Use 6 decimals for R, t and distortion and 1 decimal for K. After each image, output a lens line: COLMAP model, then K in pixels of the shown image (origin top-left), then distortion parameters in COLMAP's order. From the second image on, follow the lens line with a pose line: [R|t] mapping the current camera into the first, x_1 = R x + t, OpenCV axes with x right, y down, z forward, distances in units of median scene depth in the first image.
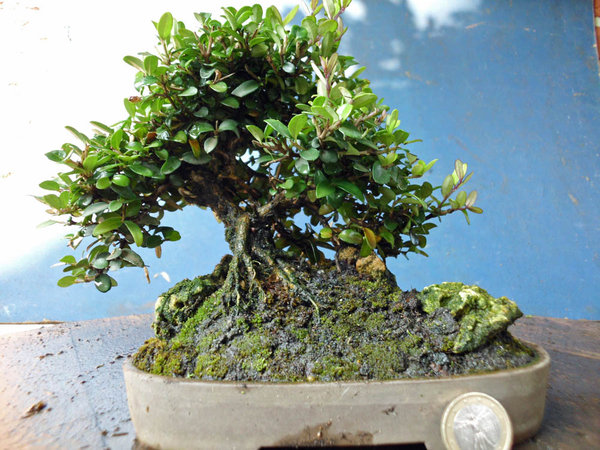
lens RADIAL K [[492.1, 0, 298.7], [0, 492.1, 223.9], [0, 0, 1]] dist [-0.104315, 0.059376]
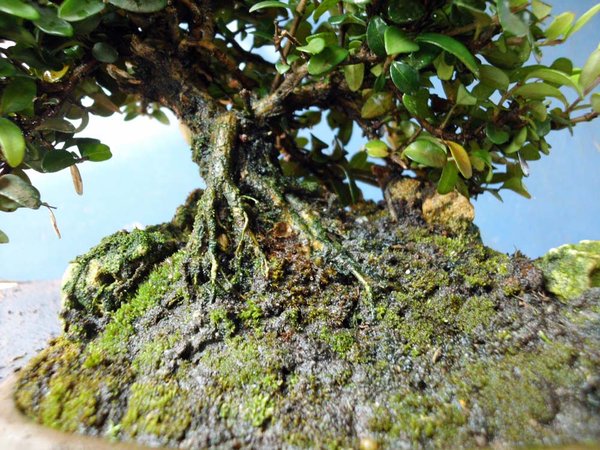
lens RADIAL K [[492.1, 0, 301.4], [0, 492.1, 223.1], [0, 0, 1]] dist [-0.104315, 0.059376]
pose [[0.999395, 0.009418, 0.033478, -0.048633], [-0.012408, 0.995842, 0.090251, 0.055698], [-0.032489, -0.090612, 0.995356, 0.478497]]
